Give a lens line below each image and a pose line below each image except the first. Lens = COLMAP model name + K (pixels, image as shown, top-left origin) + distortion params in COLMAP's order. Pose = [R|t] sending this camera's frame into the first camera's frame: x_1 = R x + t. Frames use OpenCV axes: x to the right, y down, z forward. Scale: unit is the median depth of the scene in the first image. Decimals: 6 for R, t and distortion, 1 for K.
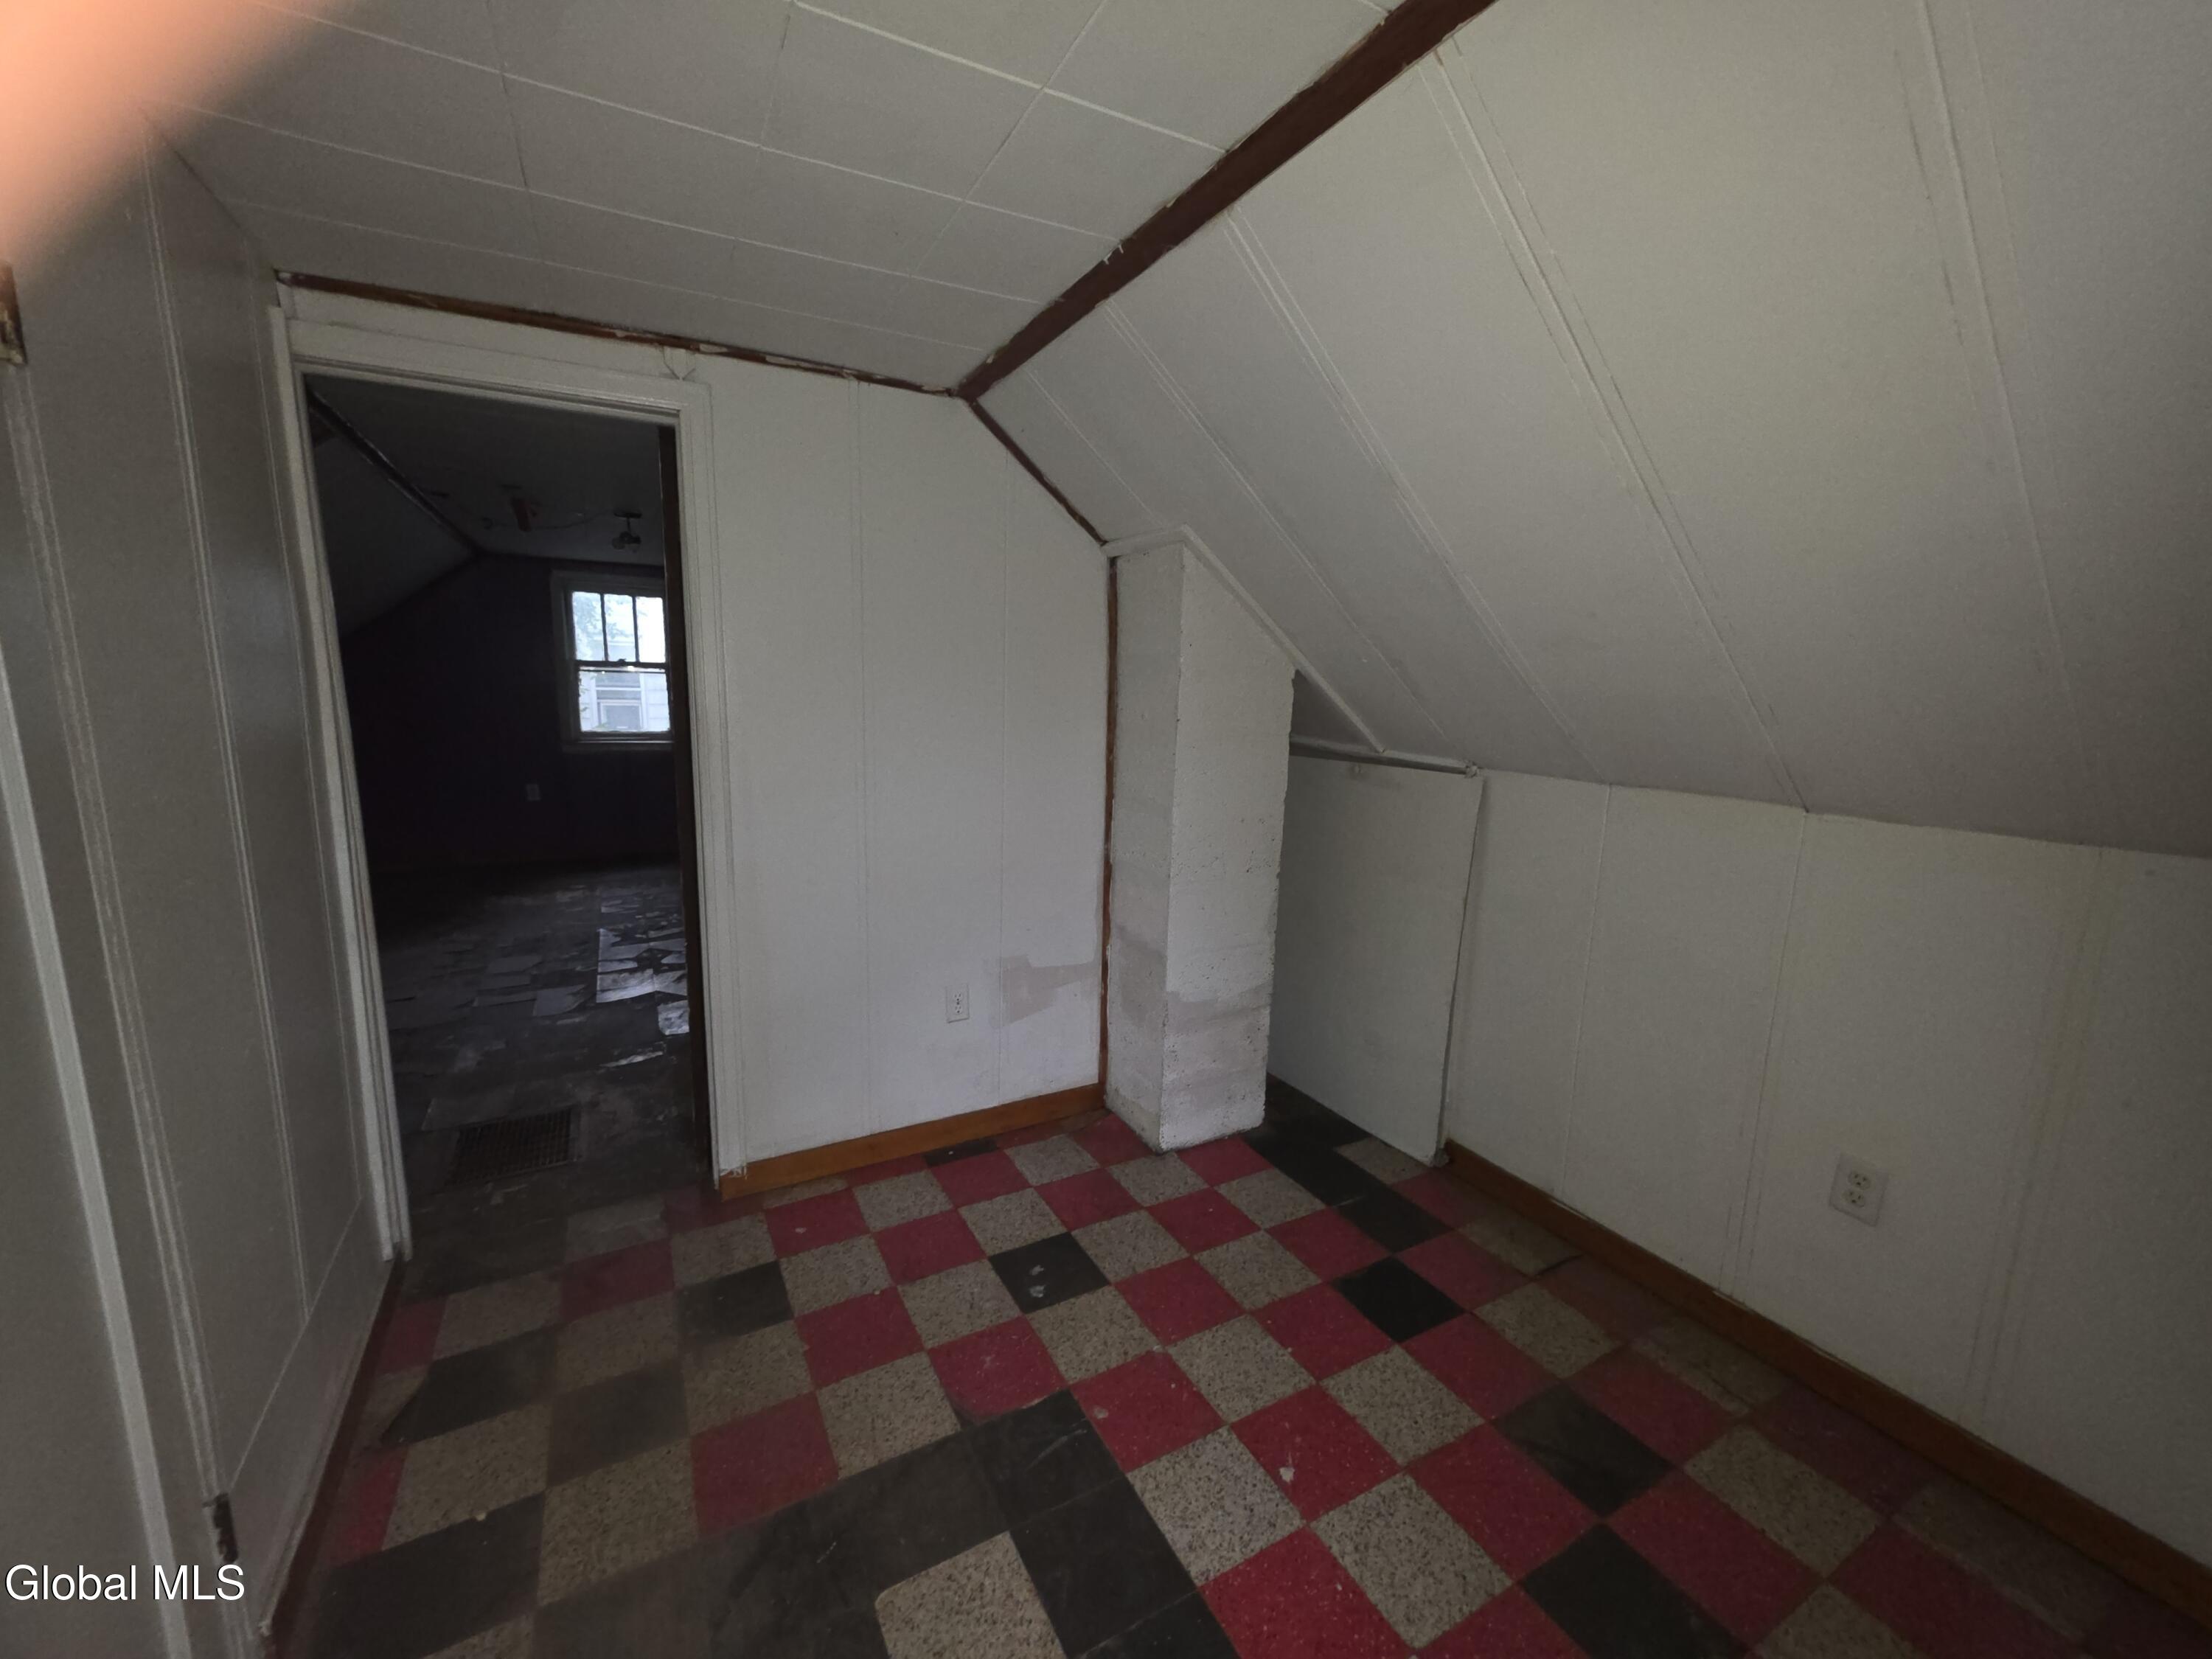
lens RADIAL K [[892.0, 0, 1100.8], [0, 892.0, 825.1], [0, 0, 1]] dist [0.010506, 0.000015]
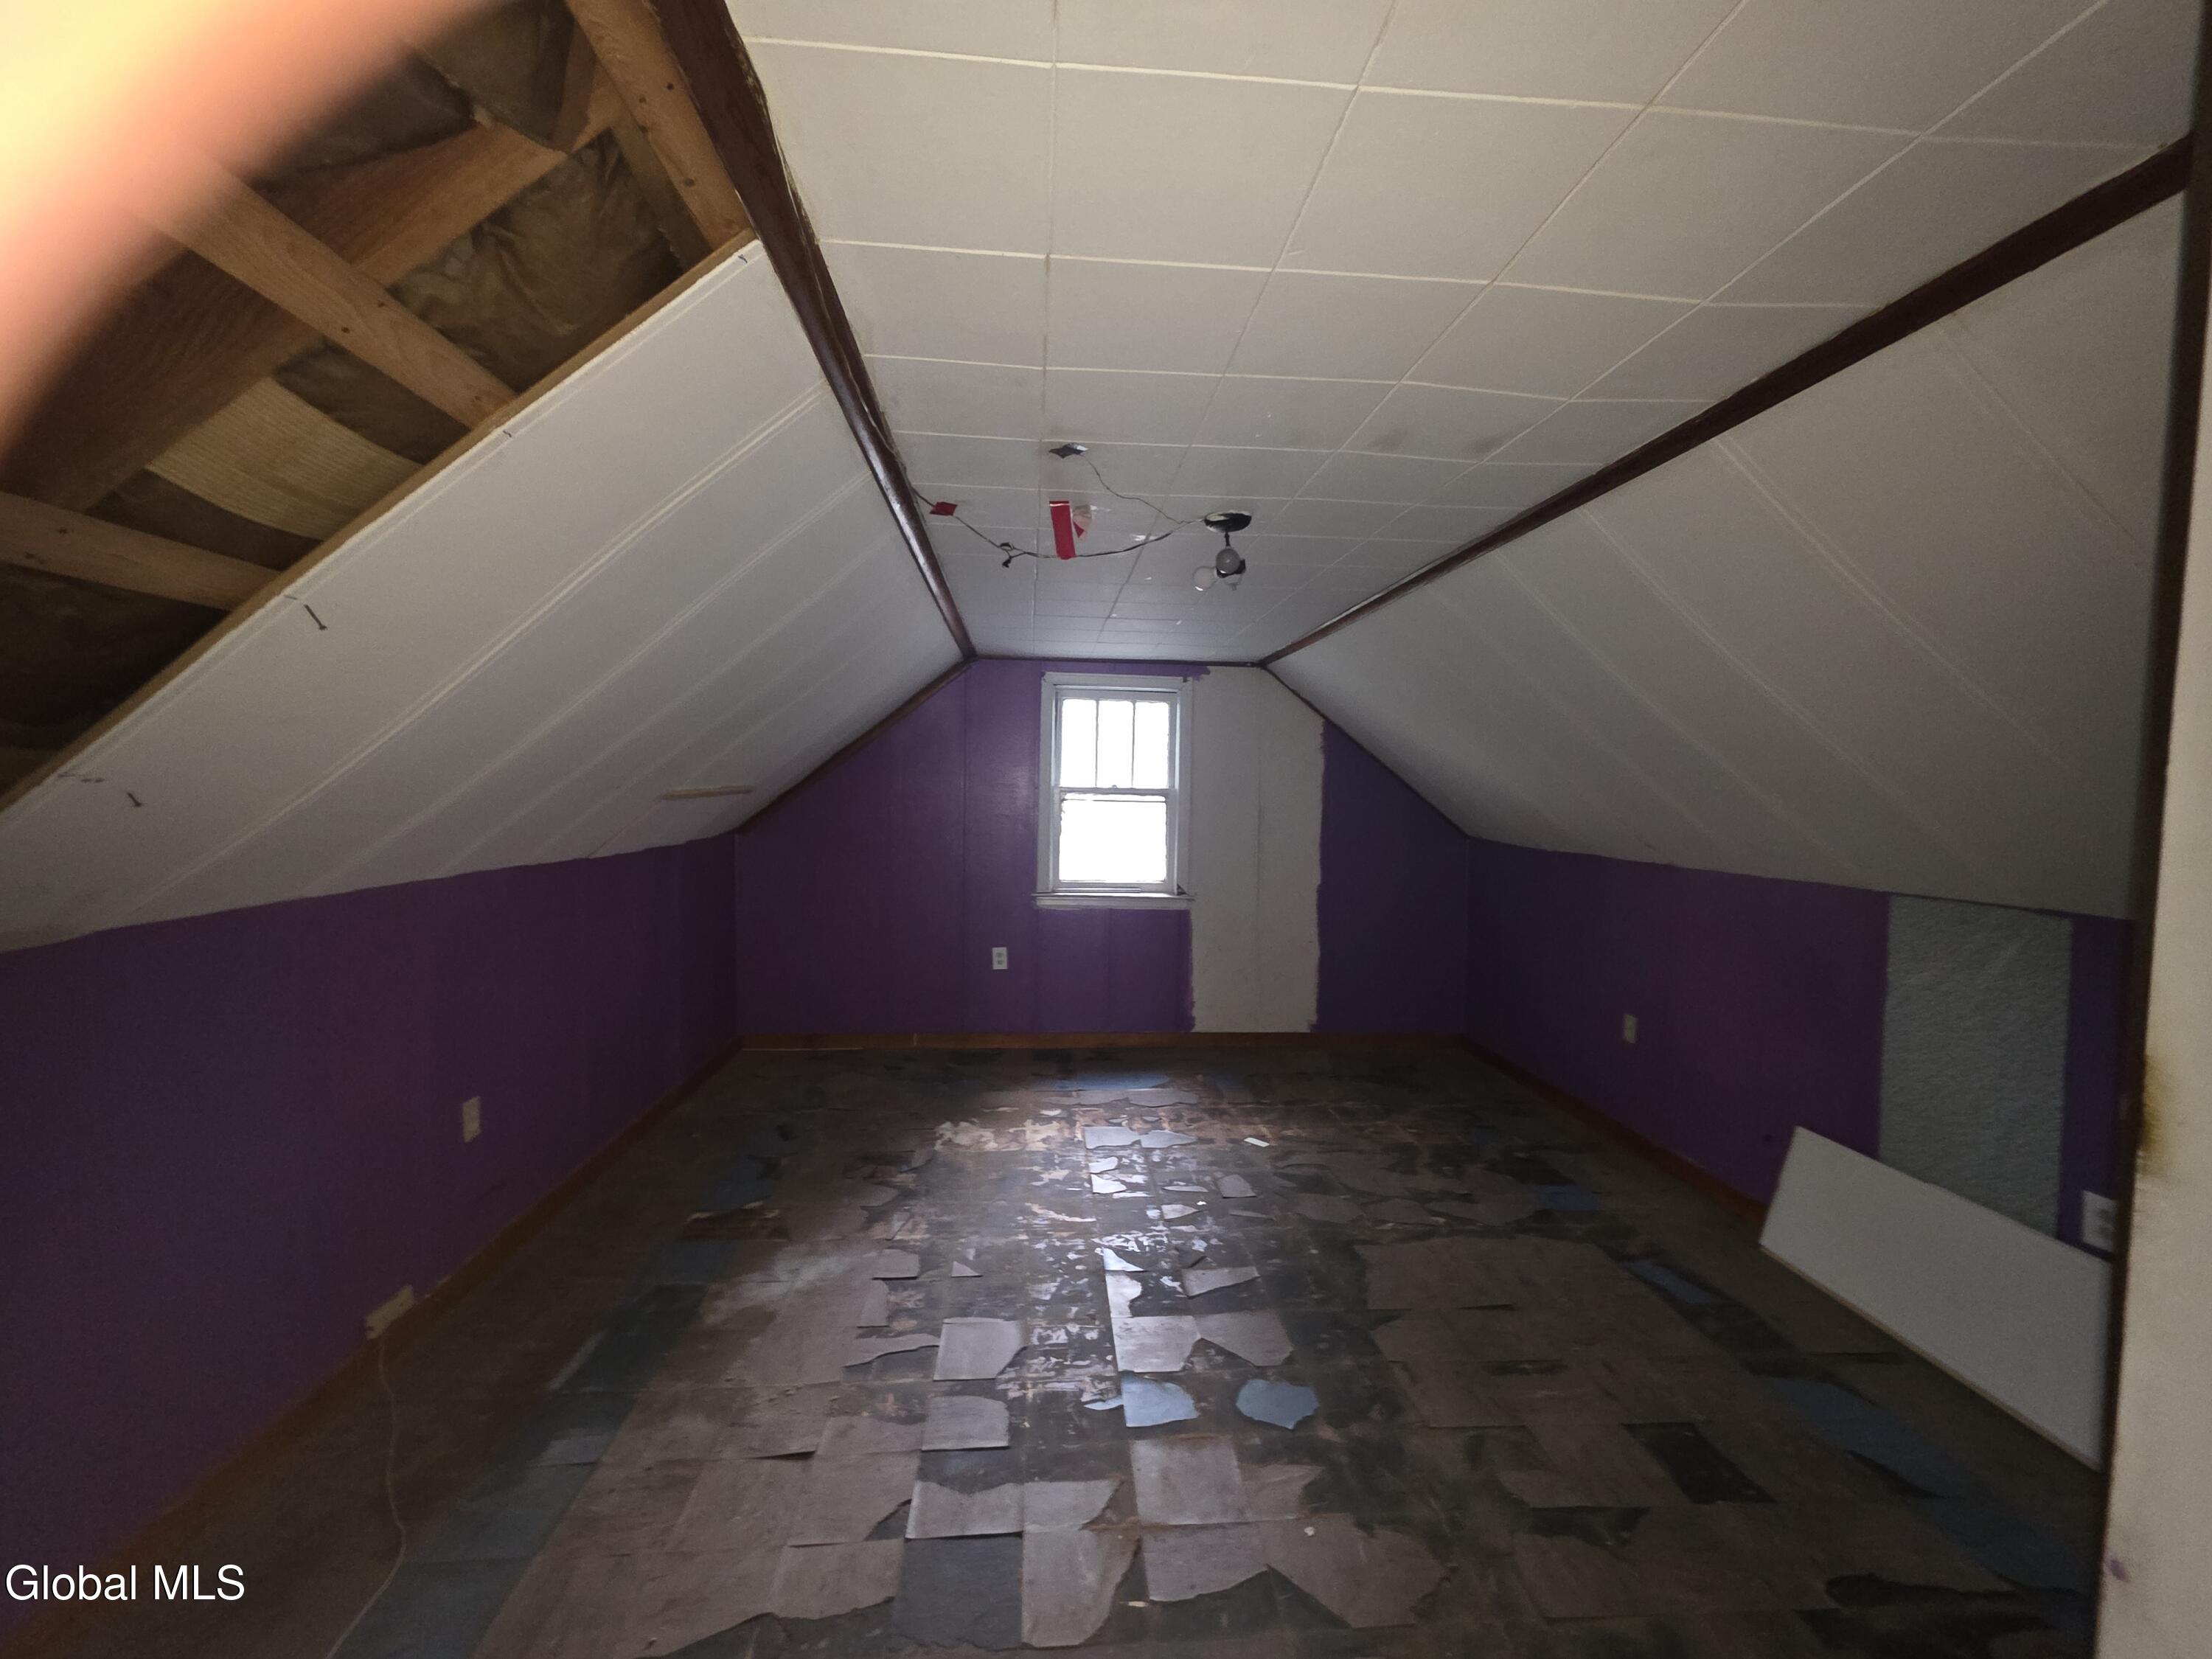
lens RADIAL K [[892.0, 0, 1103.4], [0, 892.0, 826.3], [0, 0, 1]] dist [0.010506, 0.000015]
pose [[0.915245, 0.019156, -0.402442, -0.084593], [-0.073861, 0.989918, -0.120856, -0.020545], [0.396069, 0.140337, 0.907433, 0.112558]]
